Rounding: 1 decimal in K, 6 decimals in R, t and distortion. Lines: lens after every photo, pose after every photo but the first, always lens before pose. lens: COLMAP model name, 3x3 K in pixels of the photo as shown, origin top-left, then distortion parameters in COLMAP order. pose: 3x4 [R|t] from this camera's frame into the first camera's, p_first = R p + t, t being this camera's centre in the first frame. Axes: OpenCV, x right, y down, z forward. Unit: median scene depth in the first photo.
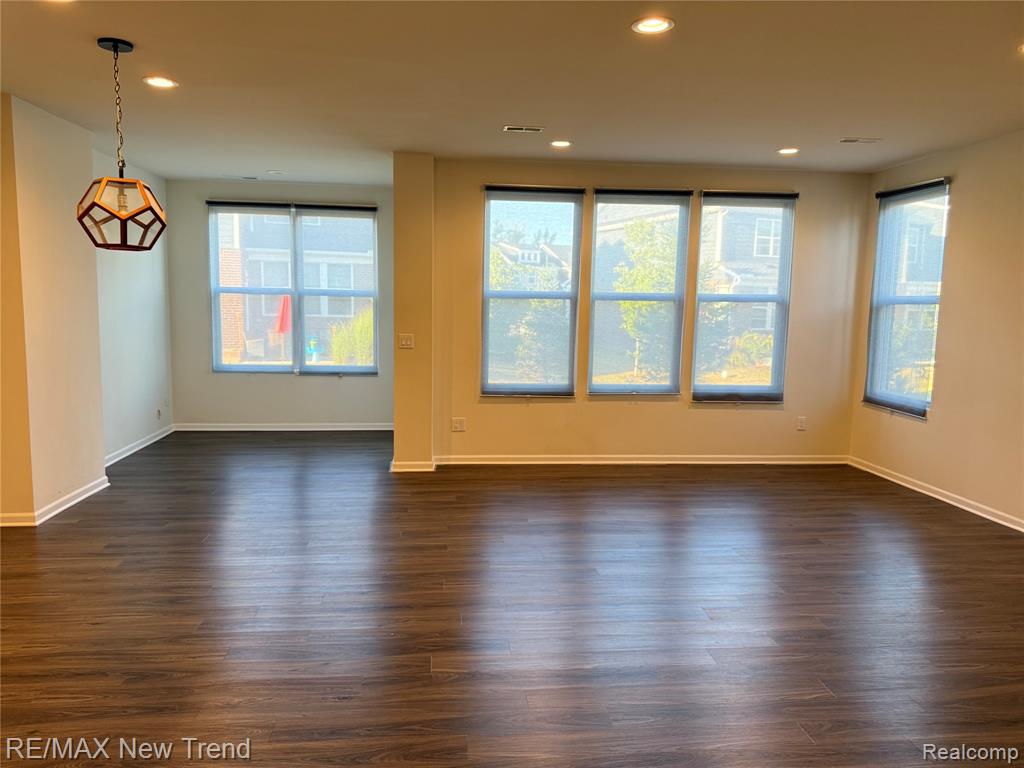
lens RADIAL K [[735.3, 0, 512.0], [0, 735.3, 384.0], [0, 0, 1]] dist [0.007716, -0.000247]
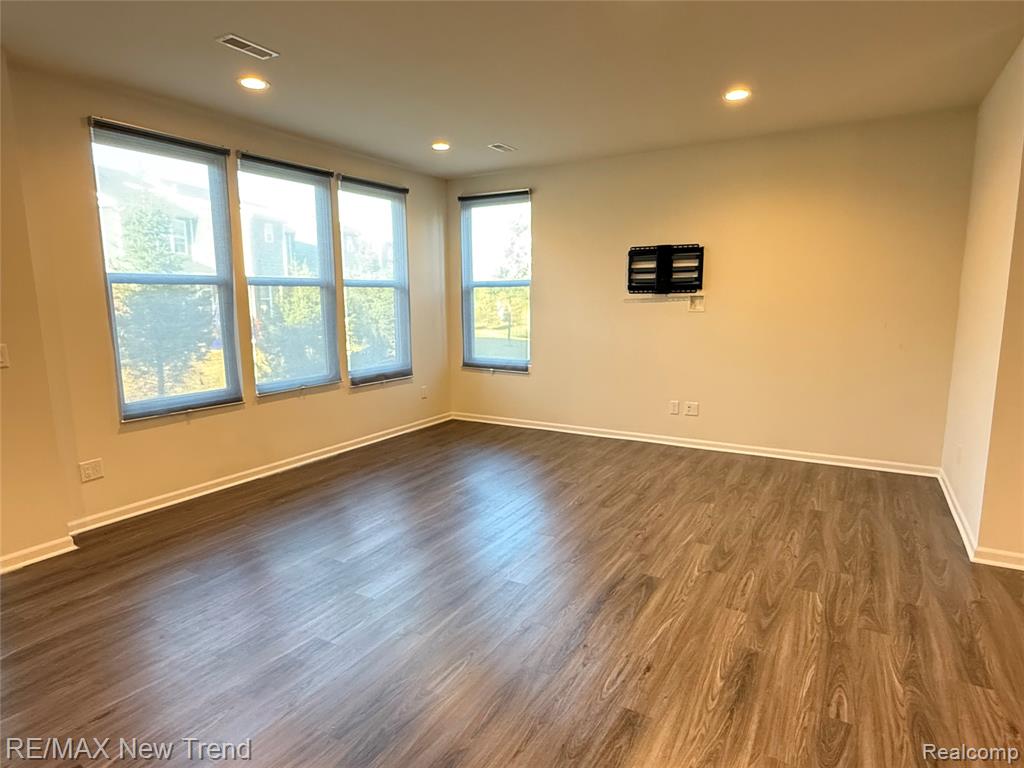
lens RADIAL K [[575.8, 0, 512.0], [0, 575.8, 384.0], [0, 0, 1]] dist [0.003606, -0.000261]
pose [[0.595143, -0.143806, 0.790648, -0.252556], [0.108996, 0.989212, 0.097878, -0.034371], [-0.796194, 0.027926, 0.604397, 0.356598]]
